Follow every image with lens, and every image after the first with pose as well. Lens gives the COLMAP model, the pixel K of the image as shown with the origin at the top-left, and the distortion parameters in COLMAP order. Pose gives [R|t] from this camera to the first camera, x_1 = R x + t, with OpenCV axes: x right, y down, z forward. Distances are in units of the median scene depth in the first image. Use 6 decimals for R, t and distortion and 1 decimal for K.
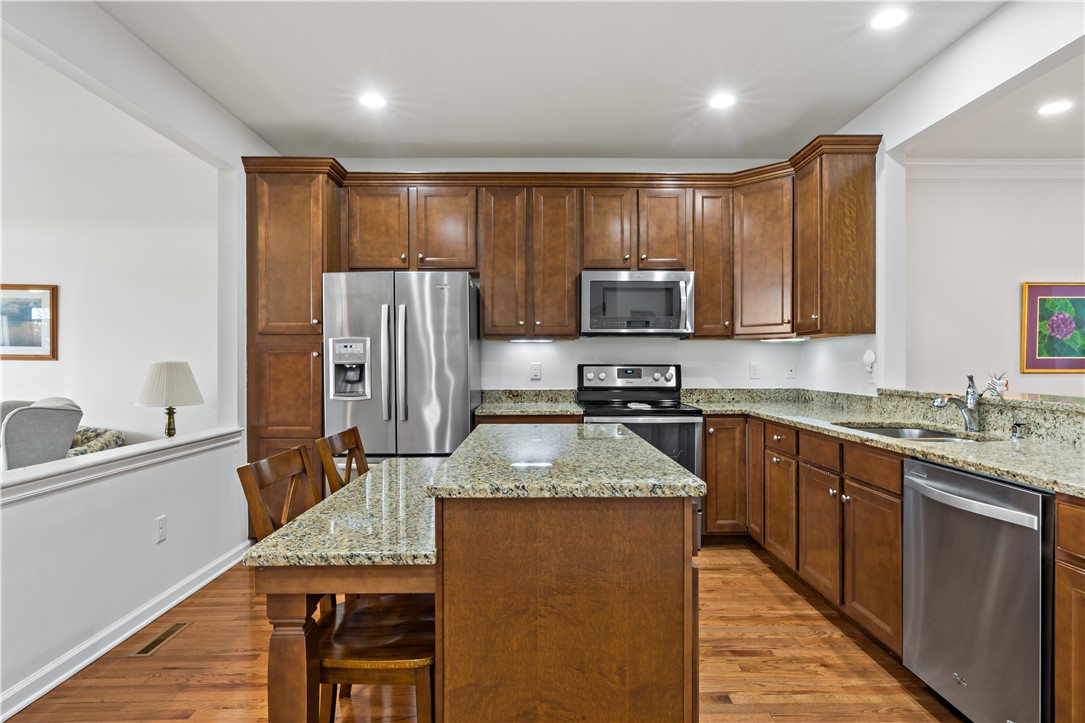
lens RADIAL K [[615.9, 0, 520.8], [0, 615.9, 367.8], [0, 0, 1]] dist [-0.004091, 0.003941]
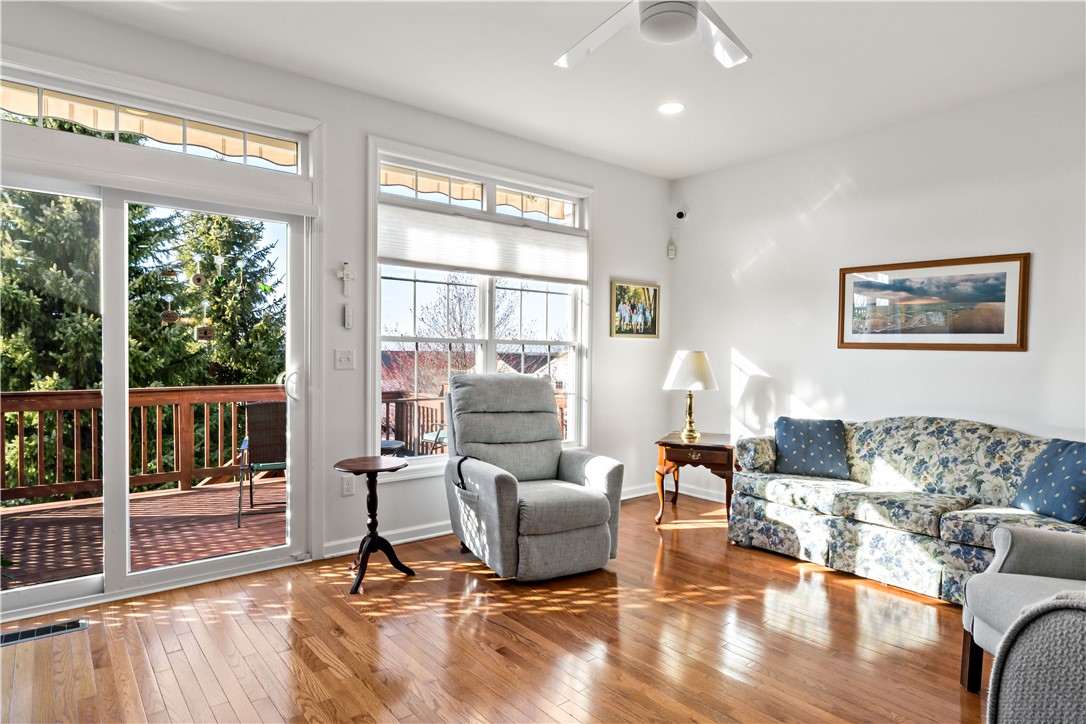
lens RADIAL K [[616.4, 0, 552.0], [0, 616.4, 371.7], [0, 0, 1]] dist [-0.004091, 0.003941]
pose [[0.638741, 0.031349, -0.768783, -0.640649], [-0.019150, 0.999508, 0.024847, 0.007312], [0.769183, -0.001148, 0.639027, 0.060432]]
